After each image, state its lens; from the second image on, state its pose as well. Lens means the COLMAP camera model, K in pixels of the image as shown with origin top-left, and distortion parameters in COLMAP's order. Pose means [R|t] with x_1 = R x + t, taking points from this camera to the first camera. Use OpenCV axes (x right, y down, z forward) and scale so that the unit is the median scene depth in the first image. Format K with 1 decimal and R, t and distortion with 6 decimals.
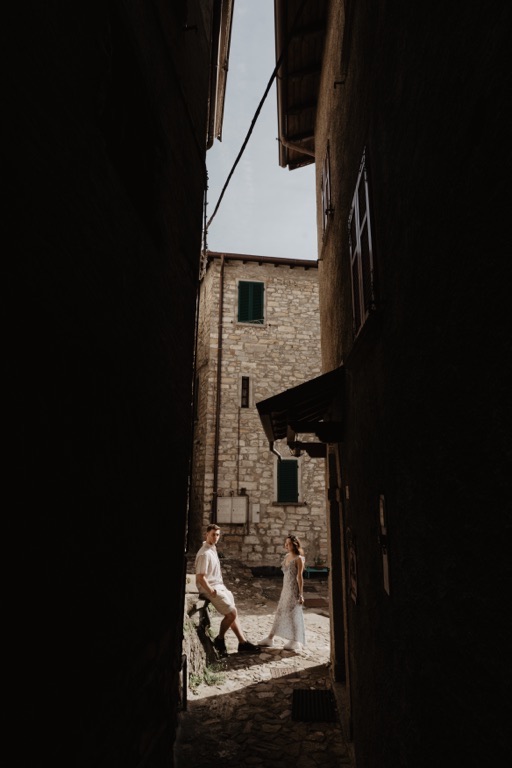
lens RADIAL K [[419.7, 0, 257.5], [0, 419.7, 382.2], [0, 0, 1]] dist [-0.005525, 0.003948]
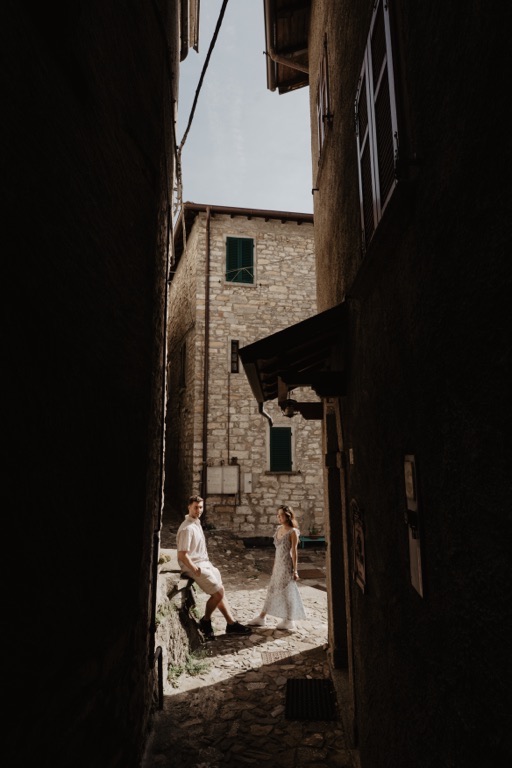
lens RADIAL K [[419.7, 0, 254.9], [0, 419.7, 385.6], [0, 0, 1]] dist [-0.005525, 0.003948]
pose [[0.999872, -0.013369, 0.008749, 0.011071], [0.012672, 0.997074, 0.075378, 0.031395], [-0.009731, -0.075258, 0.997117, 0.100960]]
